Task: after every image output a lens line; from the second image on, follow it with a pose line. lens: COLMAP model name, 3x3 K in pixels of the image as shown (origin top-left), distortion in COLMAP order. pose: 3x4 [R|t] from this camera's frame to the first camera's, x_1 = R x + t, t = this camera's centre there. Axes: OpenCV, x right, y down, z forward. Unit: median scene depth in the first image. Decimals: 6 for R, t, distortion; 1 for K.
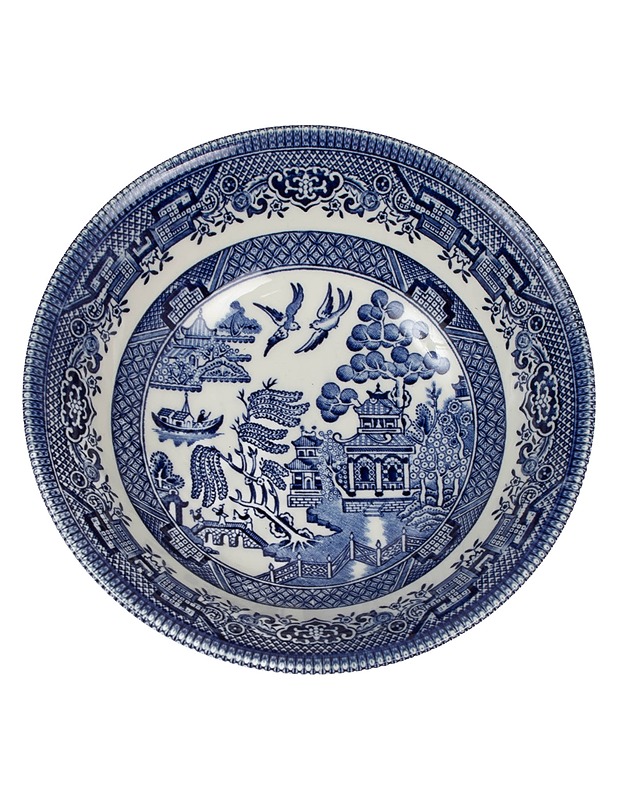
lens RADIAL K [[1383.9, 0, 313.2], [0, 1383.9, 401.9], [0, 0, 1]] dist [-0.056157, 0.000000]
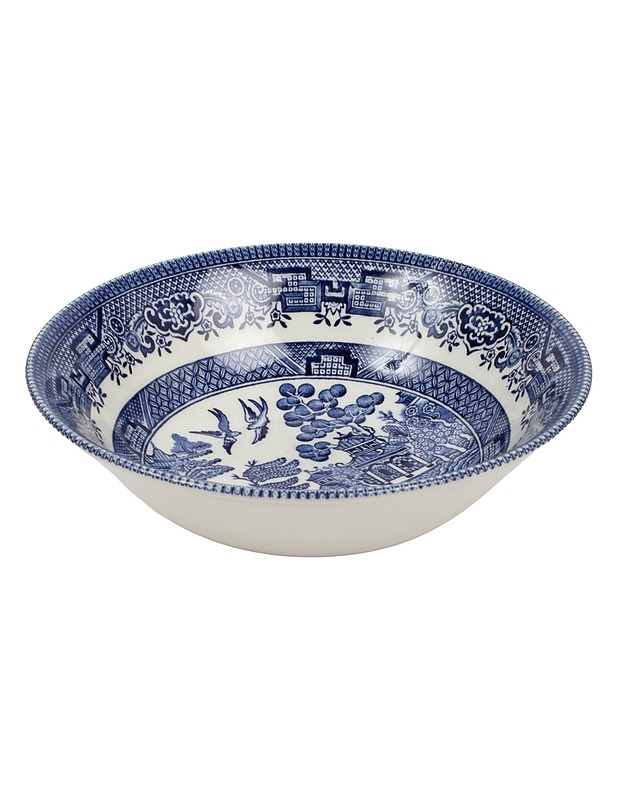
lens RADIAL K [[1383.9, 0, 305.1], [0, 1383.9, 397.3], [0, 0, 1]] dist [-0.056157, 0.000000]
pose [[0.820717, -0.429734, 0.376500, -0.347430], [0.560254, 0.734492, -0.382932, 0.347278], [-0.111977, 0.525214, 0.843571, 0.135530]]
